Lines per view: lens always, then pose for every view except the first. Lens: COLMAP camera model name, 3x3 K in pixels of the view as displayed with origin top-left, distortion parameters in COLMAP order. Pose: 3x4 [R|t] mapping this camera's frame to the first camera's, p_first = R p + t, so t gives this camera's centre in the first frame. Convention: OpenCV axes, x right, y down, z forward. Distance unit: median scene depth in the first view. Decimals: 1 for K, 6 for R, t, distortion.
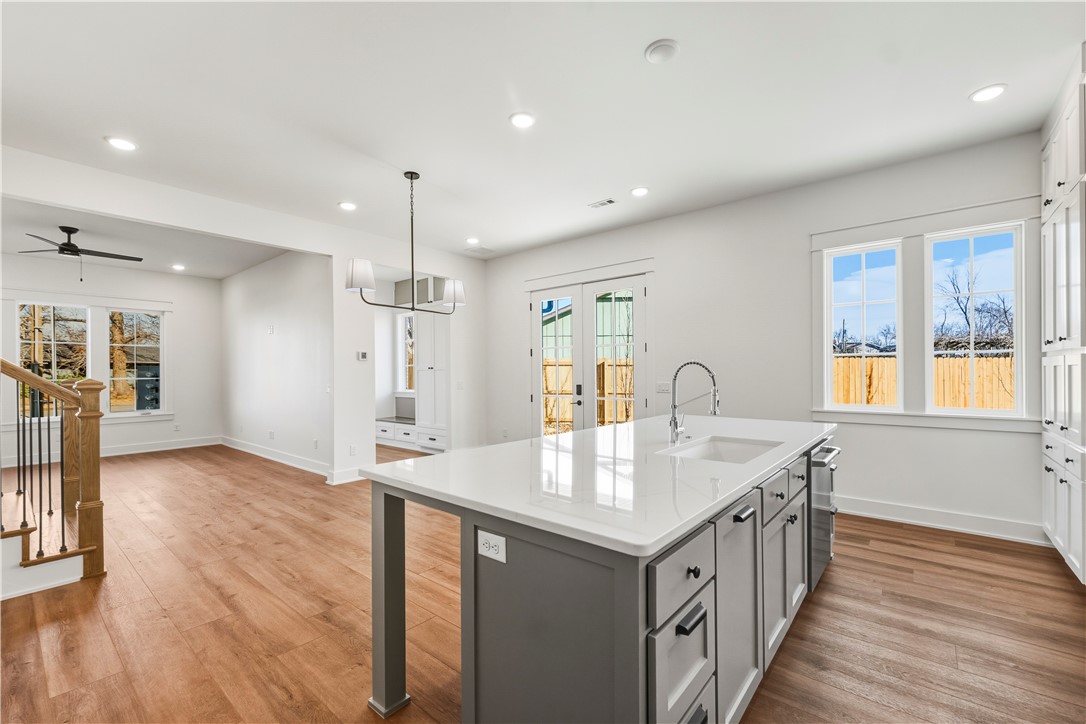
lens RADIAL K [[458.1, 0, 547.8], [0, 458.1, 373.0], [0, 0, 1]] dist [-0.001276, -0.001154]
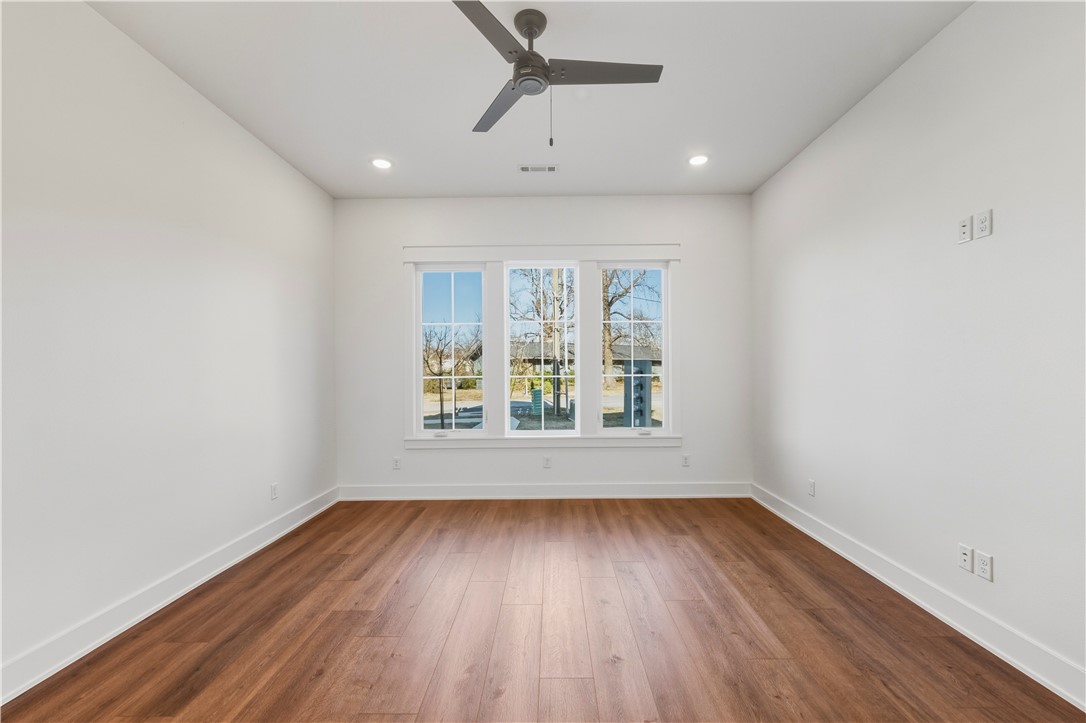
lens RADIAL K [[458.1, 0, 558.2], [0, 458.1, 366.1], [0, 0, 1]] dist [-0.001276, -0.001154]
pose [[0.652063, -0.003804, -0.758155, -0.164702], [-0.001034, 0.999982, -0.005907, 0.001047], [0.758164, 0.004636, 0.652048, 0.172750]]
